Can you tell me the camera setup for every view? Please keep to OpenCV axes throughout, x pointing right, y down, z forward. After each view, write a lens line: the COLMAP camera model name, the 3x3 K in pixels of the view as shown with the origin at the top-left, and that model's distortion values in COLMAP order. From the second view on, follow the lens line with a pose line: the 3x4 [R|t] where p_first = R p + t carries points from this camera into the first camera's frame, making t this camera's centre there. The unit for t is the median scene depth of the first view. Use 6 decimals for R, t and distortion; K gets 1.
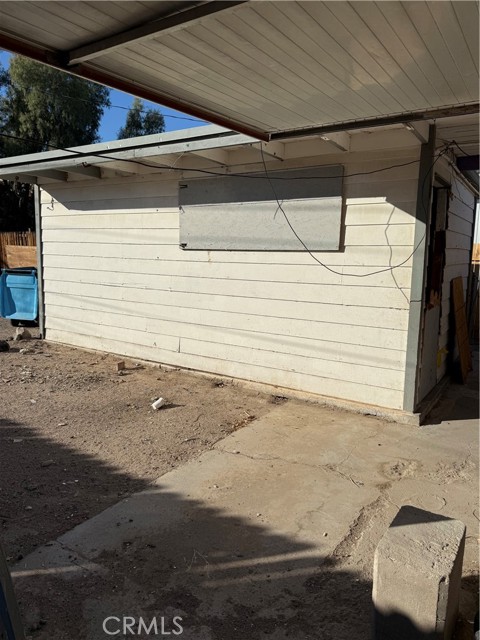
lens RADIAL K [[444.6, 0, 239.0], [0, 444.6, 319.9], [0, 0, 1]] dist [0.016955, -0.038911]
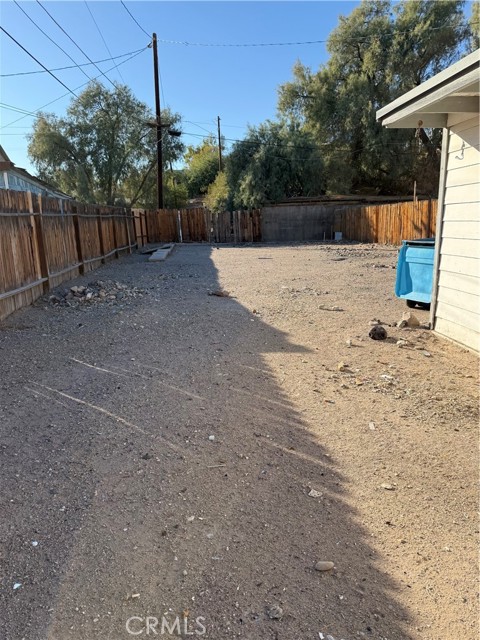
lens RADIAL K [[444.6, 0, 243.1], [0, 444.6, 323.6], [0, 0, 1]] dist [0.016955, -0.038911]
pose [[0.612840, 0.133594, -0.778833, -0.032049], [-0.075306, 0.990993, 0.110731, -0.031454], [0.786611, -0.009210, 0.617380, 0.257800]]
